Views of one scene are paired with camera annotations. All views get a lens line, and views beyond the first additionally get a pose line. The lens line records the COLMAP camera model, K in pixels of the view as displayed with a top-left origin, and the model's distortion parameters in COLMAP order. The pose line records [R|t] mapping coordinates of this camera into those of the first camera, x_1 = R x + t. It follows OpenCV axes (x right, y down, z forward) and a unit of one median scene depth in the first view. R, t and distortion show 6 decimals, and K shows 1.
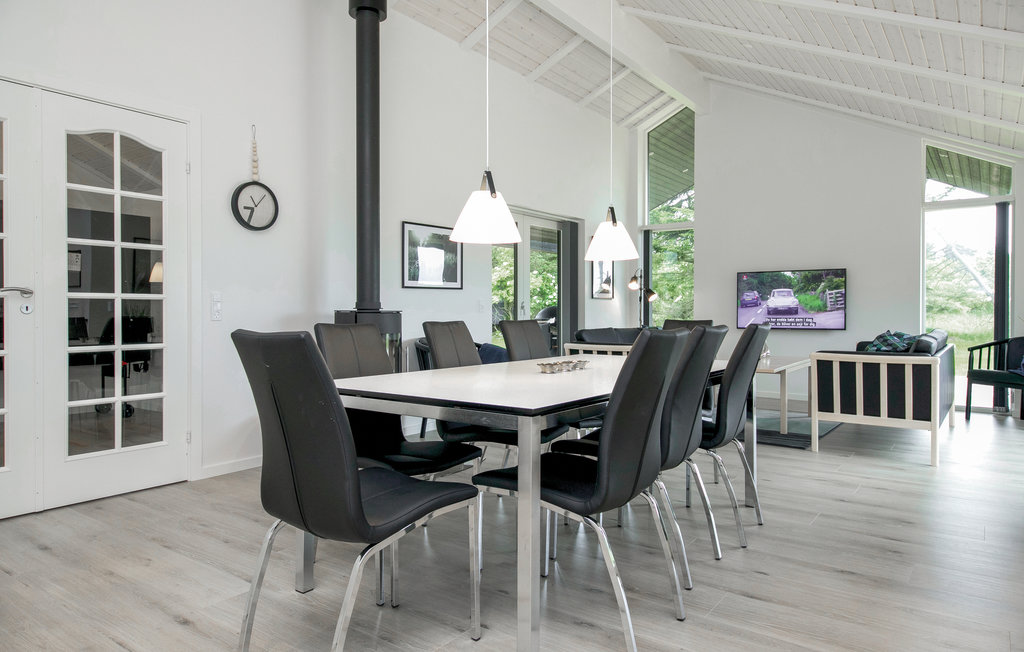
lens RADIAL K [[644.3, 0, 512.2], [0, 644.3, 320.1], [0, 0, 1]] dist [-0.000074, 0.000994]
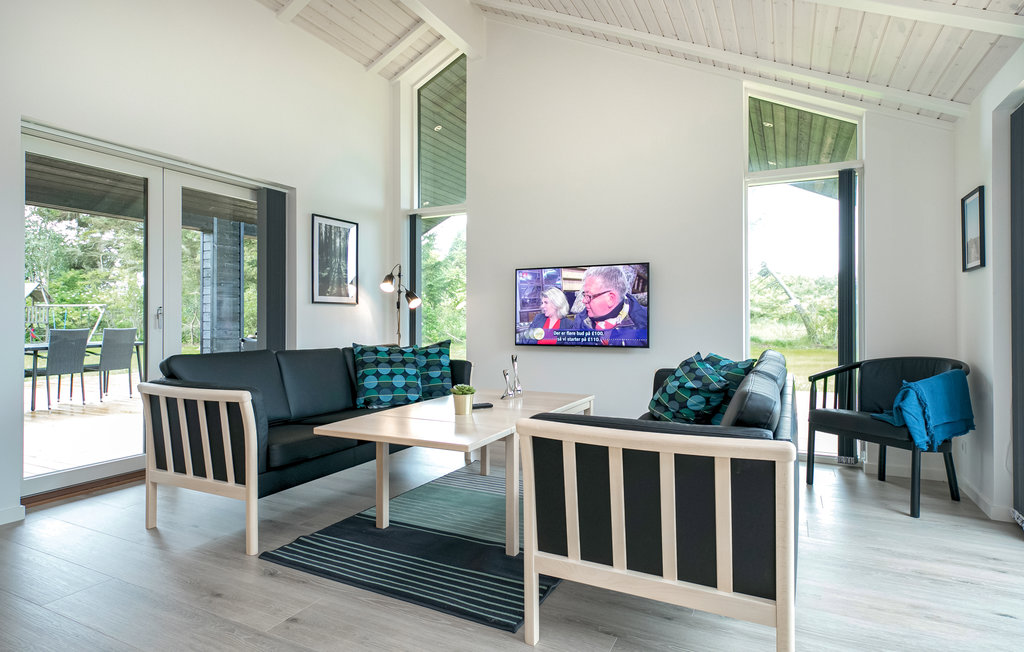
lens RADIAL K [[550.9, 0, 511.0], [0, 550.9, 322.9], [0, 0, 1]] dist [0.011975, 0.000138]
pose [[0.985294, -0.000153, 0.170865, 0.307500], [0.001609, 0.999964, -0.008381, -0.009557], [-0.170858, 0.008532, 0.985259, 0.492386]]
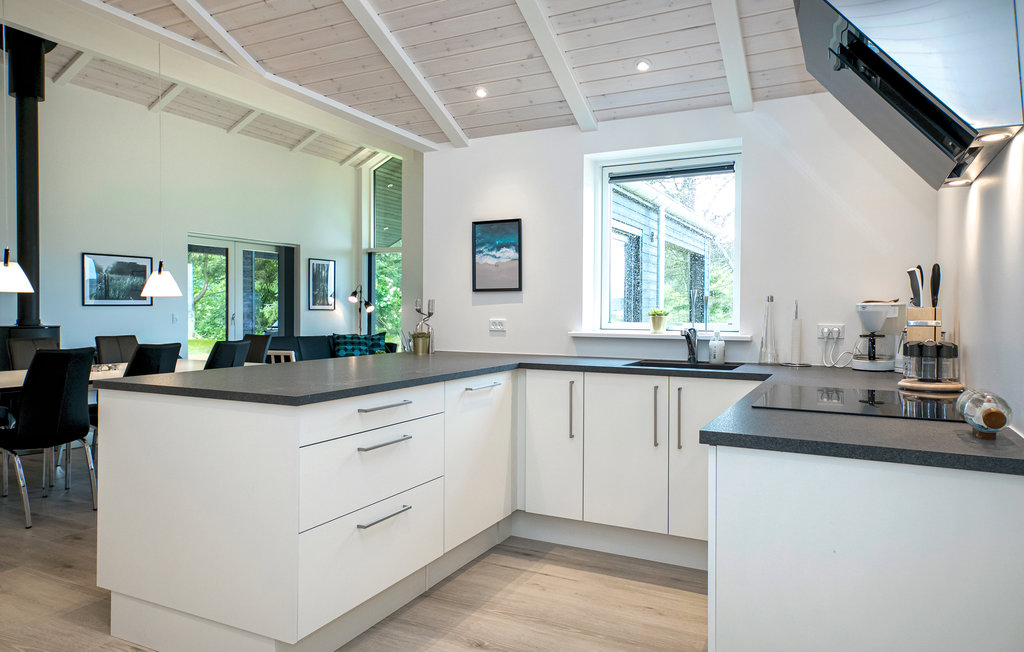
lens RADIAL K [[644.3, 0, 519.6], [0, 644.3, 326.0], [0, 0, 1]] dist [-0.000074, 0.000994]
pose [[0.982813, 0.003073, 0.184576, 0.380290], [-0.005255, 0.999922, 0.011333, -0.026085], [-0.184527, -0.012109, 0.982753, -0.338487]]
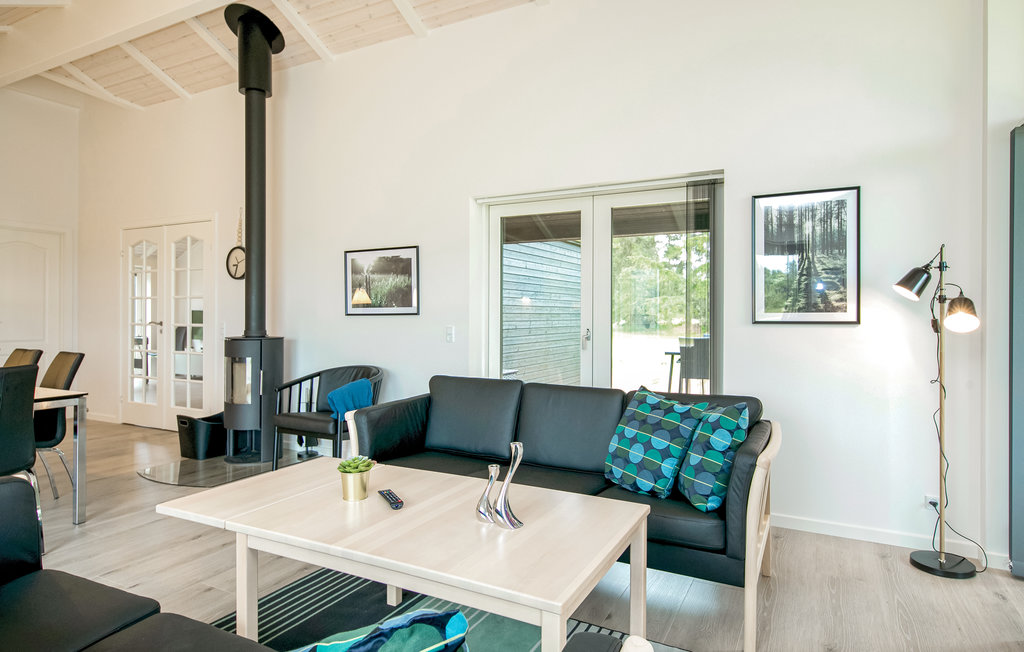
lens RADIAL K [[587.4, 0, 517.4], [0, 587.4, 316.0], [0, 0, 1]] dist [-0.005510, 0.000838]
pose [[0.157164, 0.002243, -0.987570, 0.706624], [-0.018870, 0.999822, -0.000733, -0.047415], [0.987392, 0.018750, 0.157178, 0.990495]]
